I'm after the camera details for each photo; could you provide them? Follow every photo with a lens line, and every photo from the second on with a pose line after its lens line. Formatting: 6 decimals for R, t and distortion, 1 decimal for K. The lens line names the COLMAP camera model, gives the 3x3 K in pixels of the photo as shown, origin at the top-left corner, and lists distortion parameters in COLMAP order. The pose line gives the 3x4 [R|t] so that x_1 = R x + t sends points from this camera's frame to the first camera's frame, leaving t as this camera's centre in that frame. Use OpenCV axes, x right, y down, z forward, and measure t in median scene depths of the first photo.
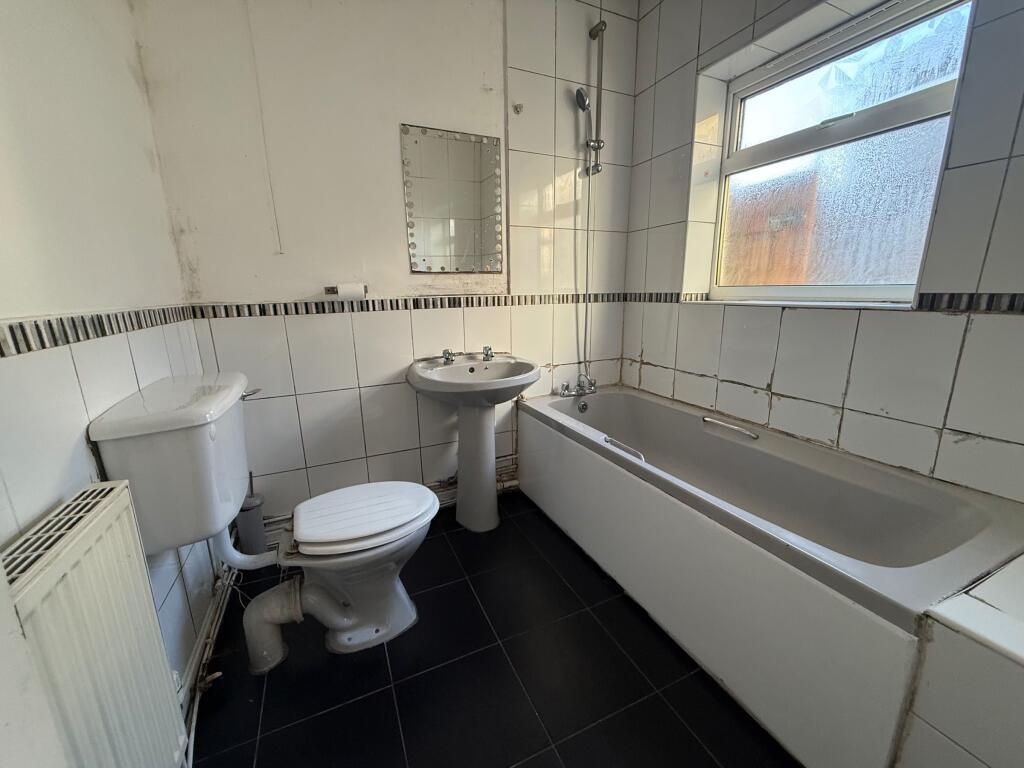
lens RADIAL K [[405.5, 0, 512.0], [0, 405.5, 384.0], [0, 0, 1]] dist [-0.001636, -0.000150]
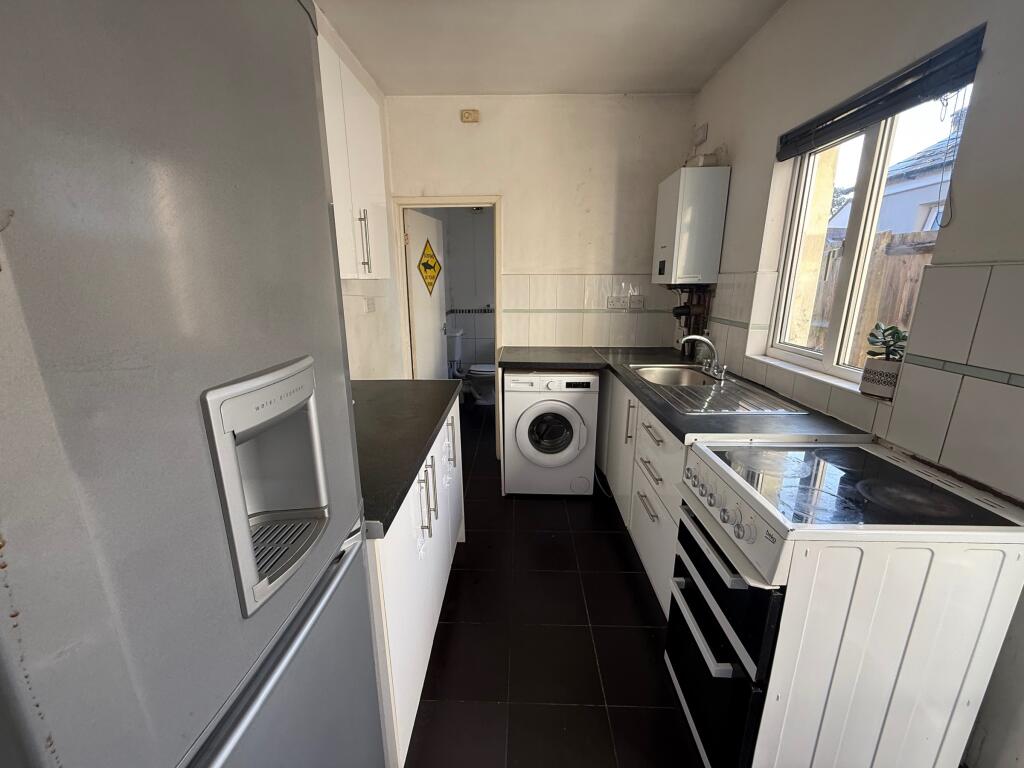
lens RADIAL K [[405.5, 0, 512.0], [0, 405.5, 384.0], [0, 0, 1]] dist [-0.001636, -0.000150]
pose [[0.898575, 0.115583, -0.423325, 1.110070], [-0.105962, 0.993293, 0.046283, 0.202873], [0.425835, 0.003267, 0.904795, -1.748214]]
